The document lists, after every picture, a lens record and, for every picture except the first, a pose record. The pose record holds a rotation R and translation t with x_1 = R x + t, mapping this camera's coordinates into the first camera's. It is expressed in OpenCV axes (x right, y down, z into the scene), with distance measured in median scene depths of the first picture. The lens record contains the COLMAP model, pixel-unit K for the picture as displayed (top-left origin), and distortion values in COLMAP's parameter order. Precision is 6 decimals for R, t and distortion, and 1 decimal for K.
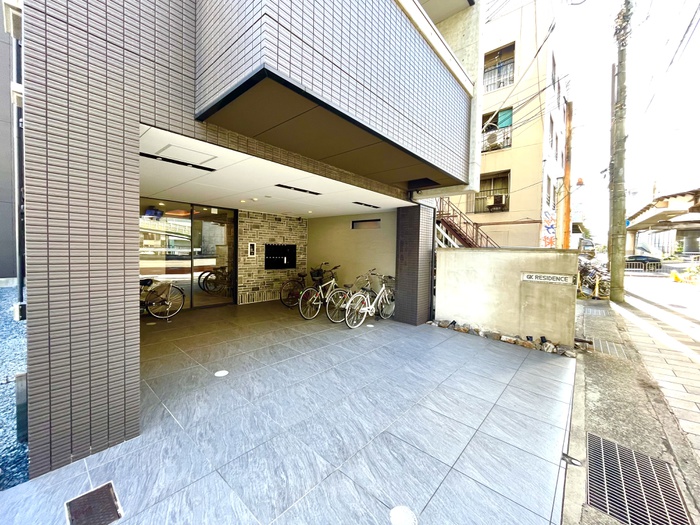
lens RADIAL K [[283.2, 0, 348.7], [0, 283.2, 260.6], [0, 0, 1]] dist [-0.003642, -0.000077]
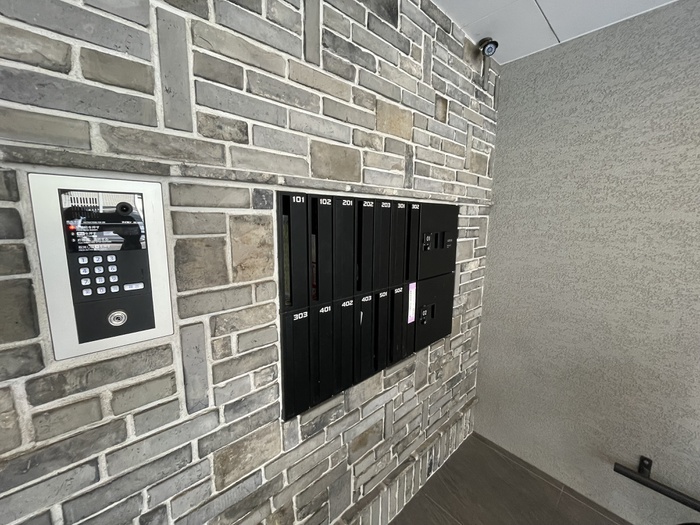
lens RADIAL K [[283.2, 0, 348.7], [0, 283.2, 260.6], [0, 0, 1]] dist [-0.003642, -0.000077]
pose [[0.992509, 0.003406, -0.122124, -0.259351], [0.010021, 0.993974, 0.109158, -0.046050], [0.121759, -0.109564, 0.986494, 0.907015]]
